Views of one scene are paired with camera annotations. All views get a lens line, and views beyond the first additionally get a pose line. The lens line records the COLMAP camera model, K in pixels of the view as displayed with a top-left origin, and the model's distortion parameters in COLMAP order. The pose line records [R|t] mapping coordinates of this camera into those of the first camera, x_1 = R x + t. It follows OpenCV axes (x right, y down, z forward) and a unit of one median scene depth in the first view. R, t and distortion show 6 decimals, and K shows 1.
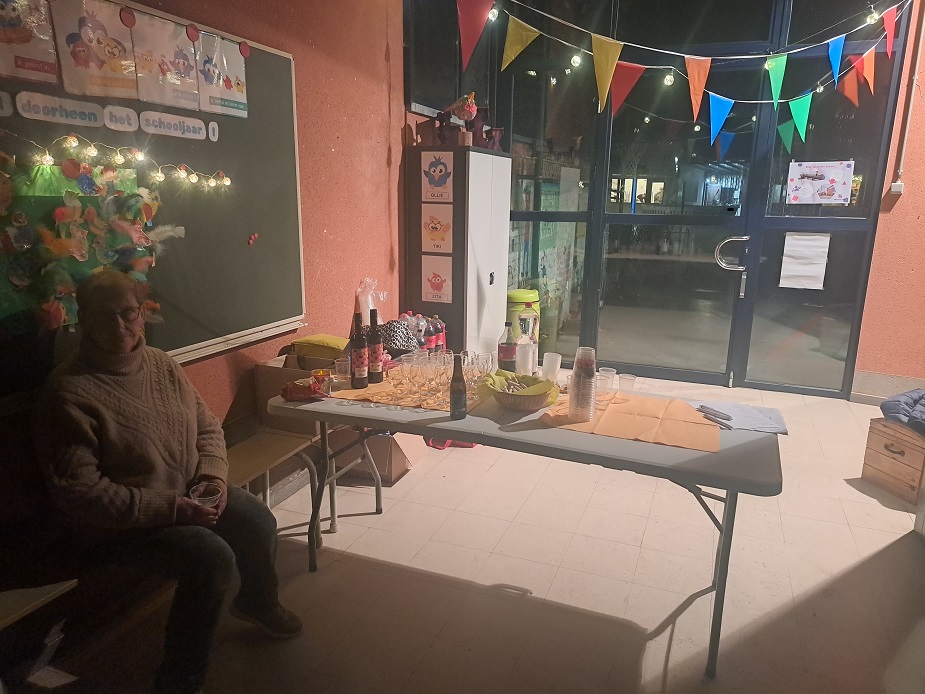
lens RADIAL K [[639.7, 0, 462.5], [0, 639.7, 347.0], [0, 0, 1]] dist [0.002506, 0.001723]
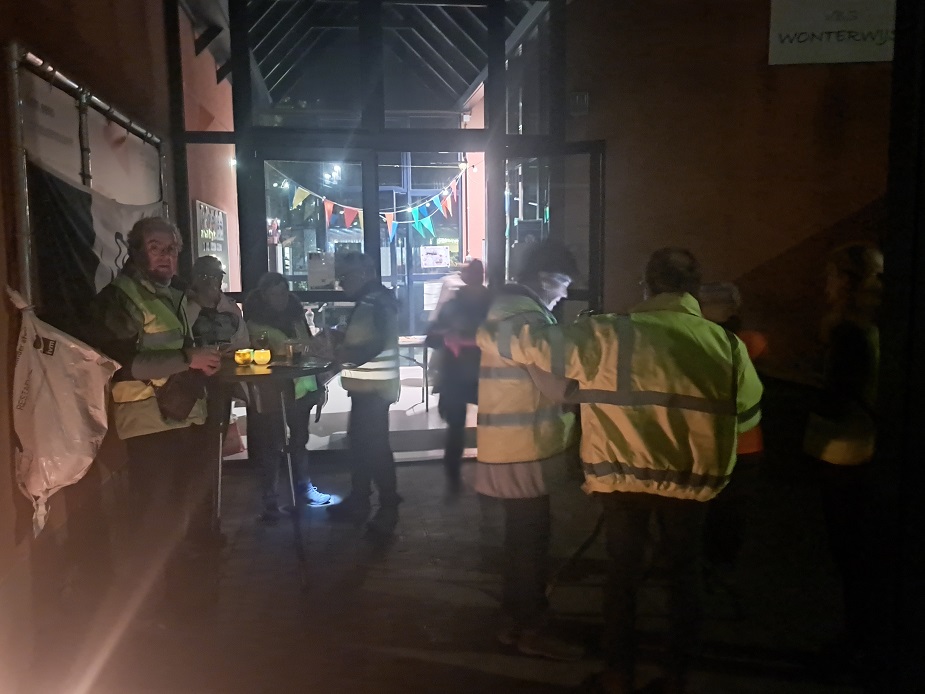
lens RADIAL K [[639.7, 0, 462.5], [0, 639.7, 347.0], [0, 0, 1]] dist [0.002506, 0.001723]
pose [[0.838978, -0.106984, 0.533546, -0.480478], [0.139218, 0.990052, -0.020394, 0.075856], [-0.526056, 0.091389, 0.845525, -0.727157]]
